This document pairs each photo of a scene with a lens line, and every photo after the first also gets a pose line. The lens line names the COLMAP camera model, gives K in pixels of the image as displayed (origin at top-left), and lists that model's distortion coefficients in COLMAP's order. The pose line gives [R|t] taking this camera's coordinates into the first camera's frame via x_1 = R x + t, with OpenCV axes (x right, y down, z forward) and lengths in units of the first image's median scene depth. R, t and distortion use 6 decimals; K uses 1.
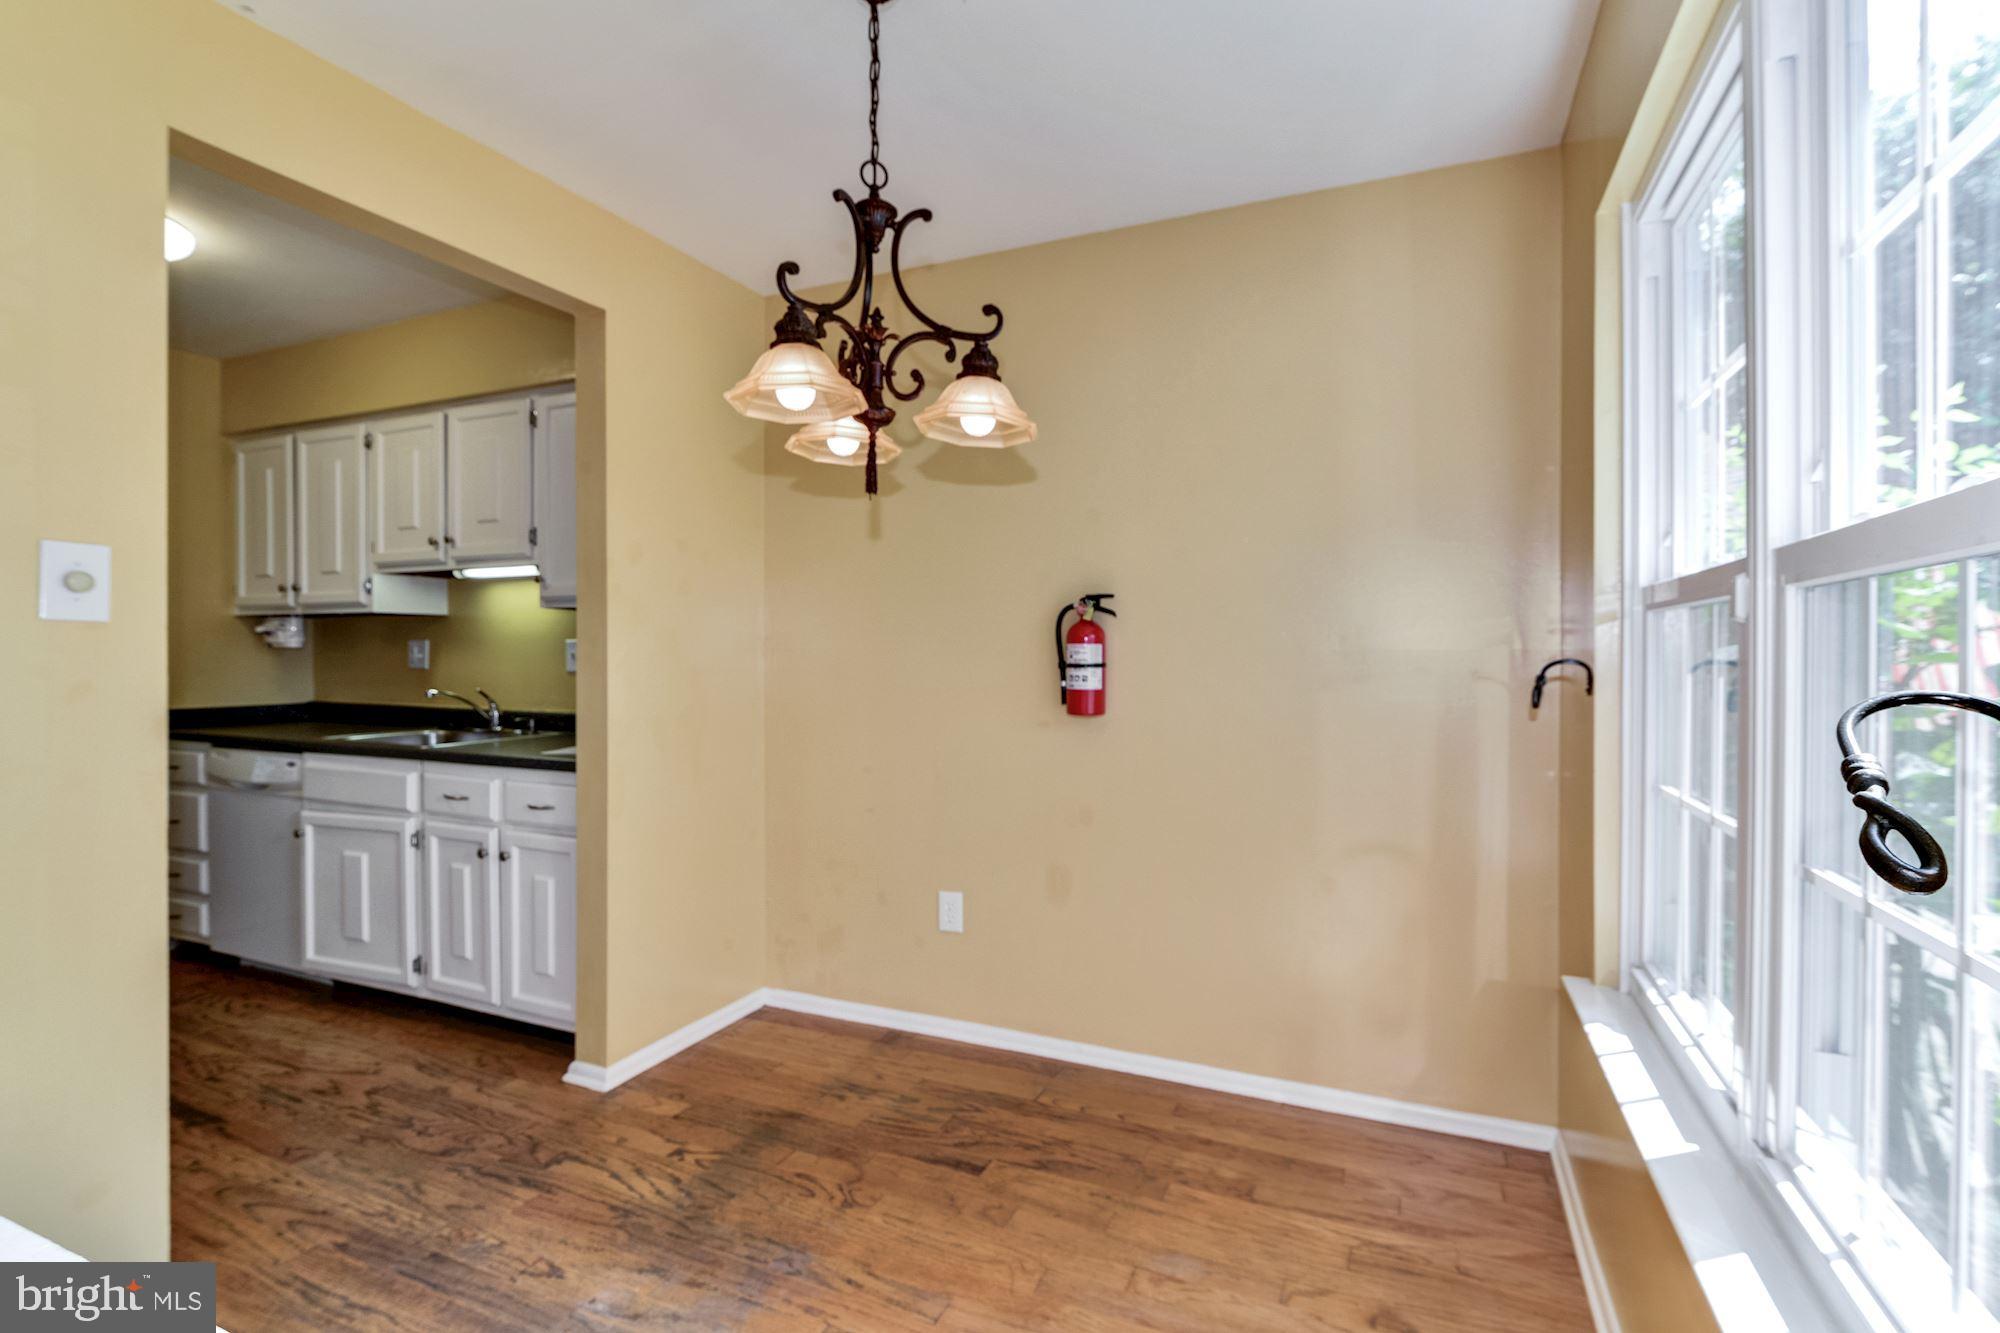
lens RADIAL K [[931.4, 0, 1013.7], [0, 931.4, 660.8], [0, 0, 1]] dist [-0.004148, -0.000056]
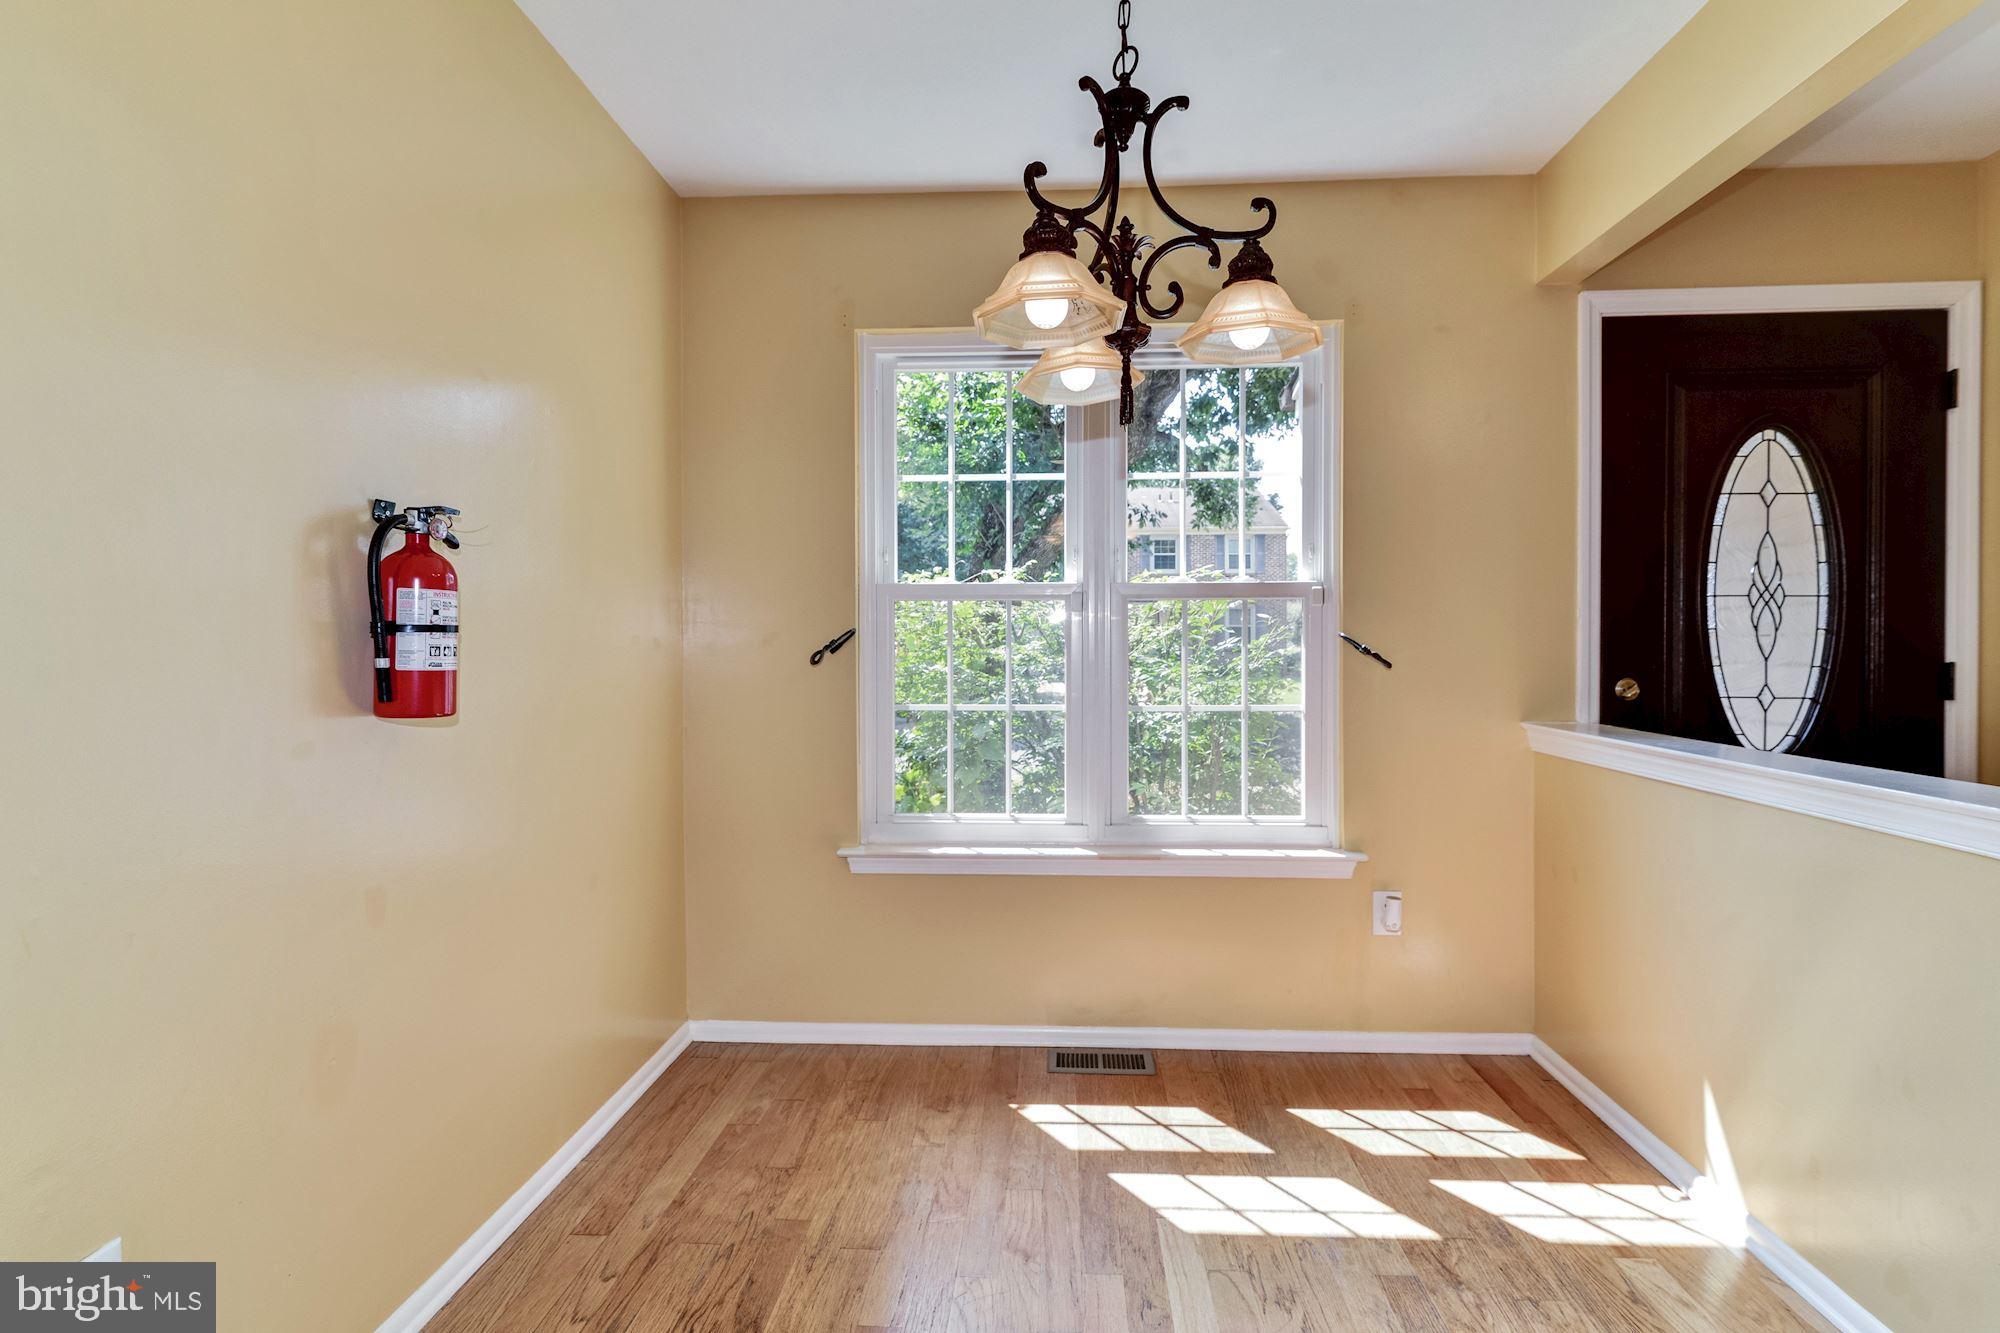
lens RADIAL K [[943.8, 0, 1005.5], [0, 943.8, 662.5], [0, 0, 1]] dist [-0.002205, -0.000316]
pose [[-0.355678, -0.014727, 0.934492, -0.677259], [0.009608, 0.999765, 0.019412, 0.020172], [-0.934559, 0.015883, -0.355453, 1.019685]]
